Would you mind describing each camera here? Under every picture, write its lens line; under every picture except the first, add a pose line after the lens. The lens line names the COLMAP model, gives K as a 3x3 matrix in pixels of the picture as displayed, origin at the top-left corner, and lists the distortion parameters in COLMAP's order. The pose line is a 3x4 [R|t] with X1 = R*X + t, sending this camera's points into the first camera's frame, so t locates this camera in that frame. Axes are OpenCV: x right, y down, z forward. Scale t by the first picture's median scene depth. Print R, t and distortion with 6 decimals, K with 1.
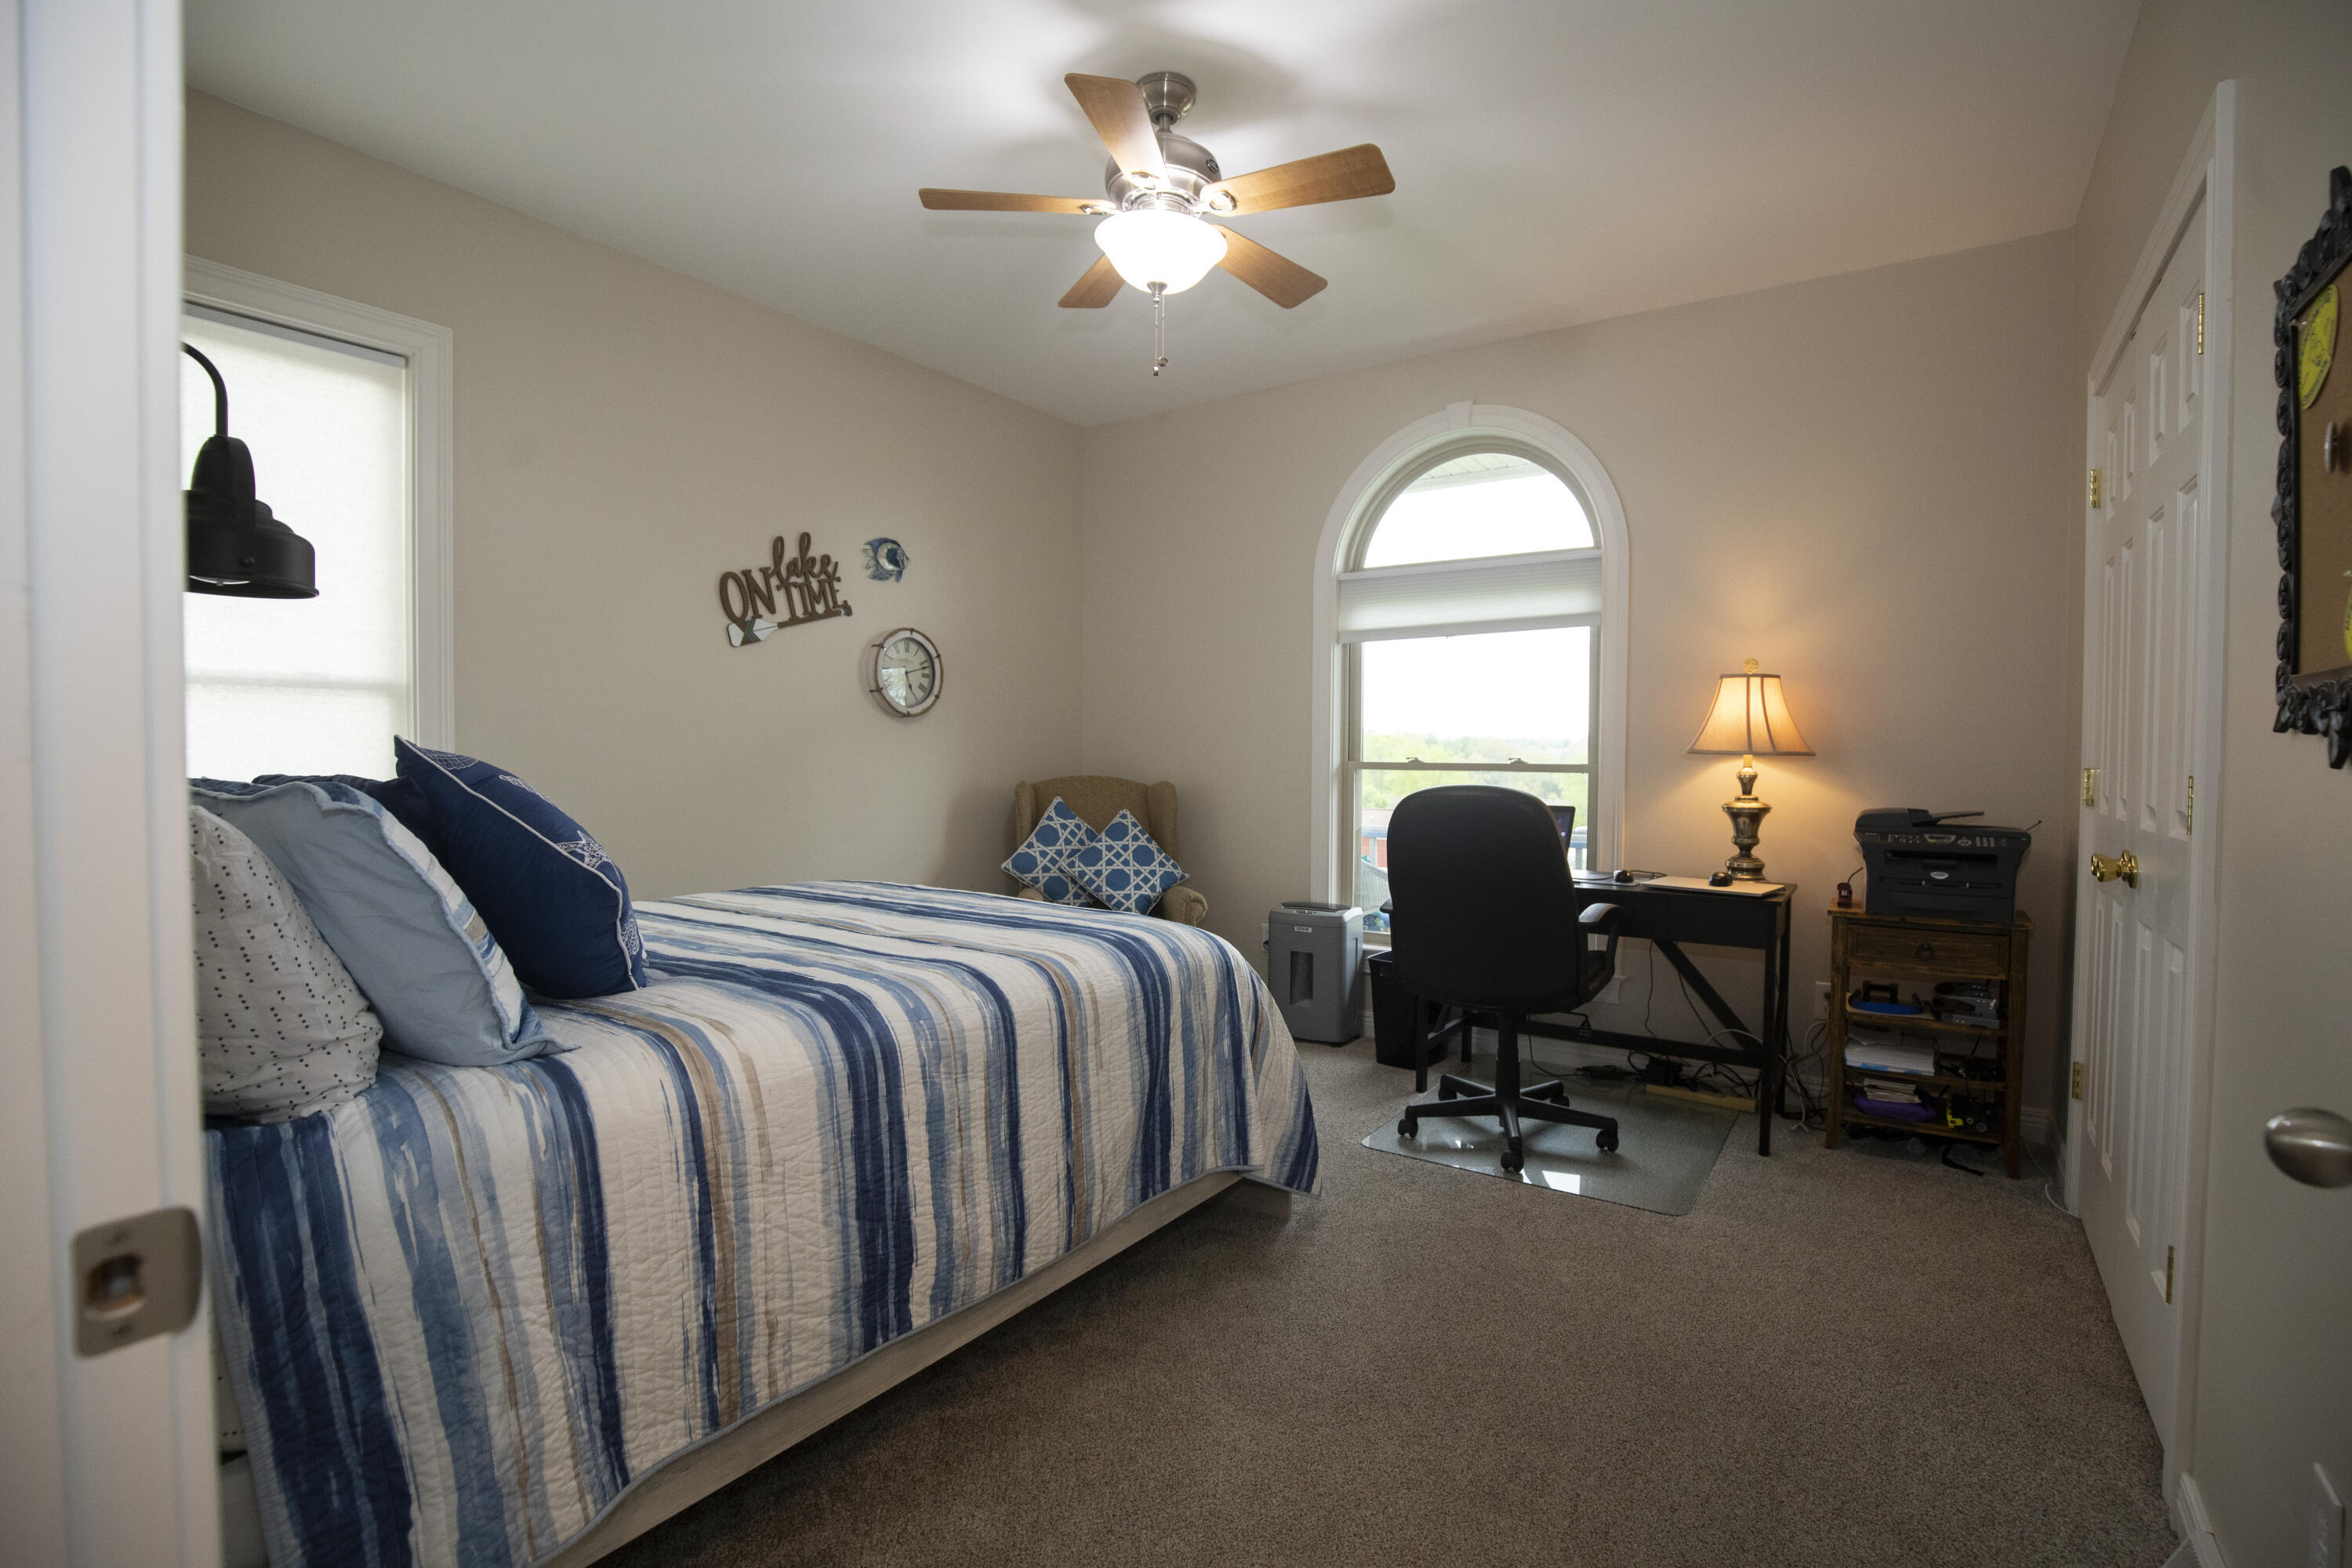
lens RADIAL K [[1083.4, 0, 1191.0], [0, 1083.4, 794.3], [0, 0, 1]] dist [-0.039315, 0.009176]
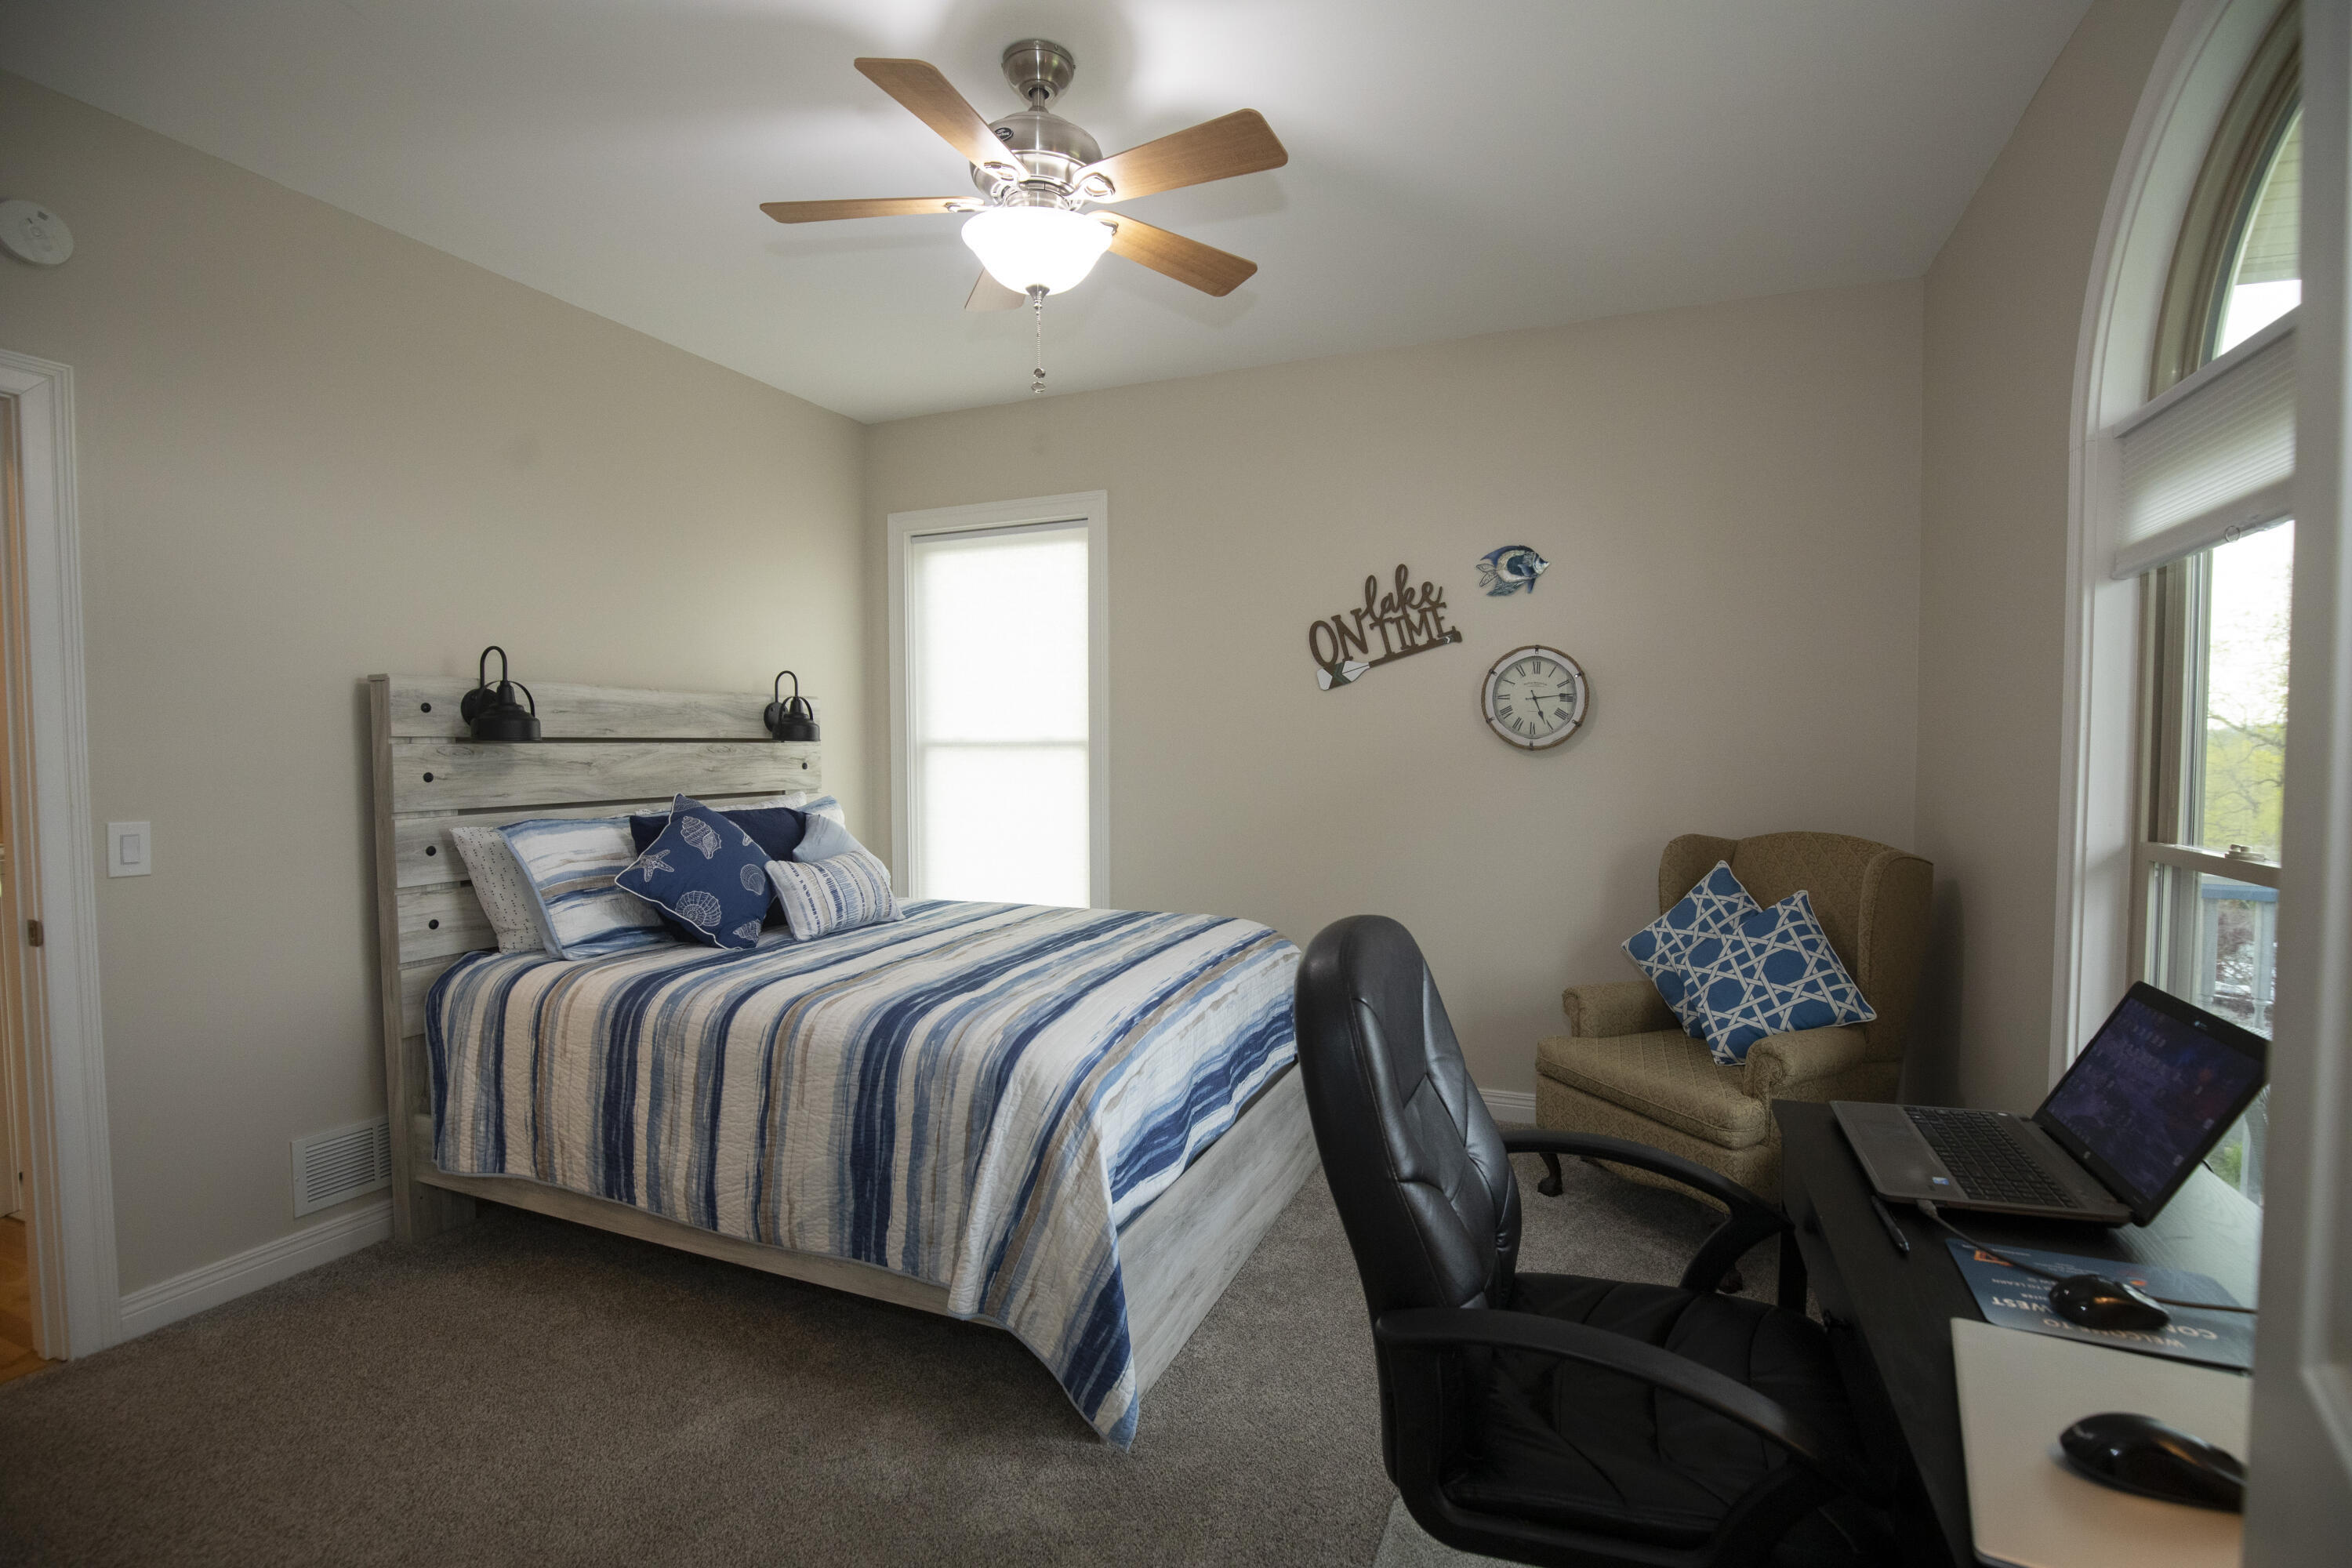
lens RADIAL K [[1083.4, 0, 1191.0], [0, 1083.4, 794.3], [0, 0, 1]] dist [-0.039315, 0.009176]
pose [[0.200937, 0.034663, -0.978991, 0.587681], [-0.032422, 0.999062, 0.028718, -0.059732], [0.979067, 0.025971, 0.201872, 0.644278]]
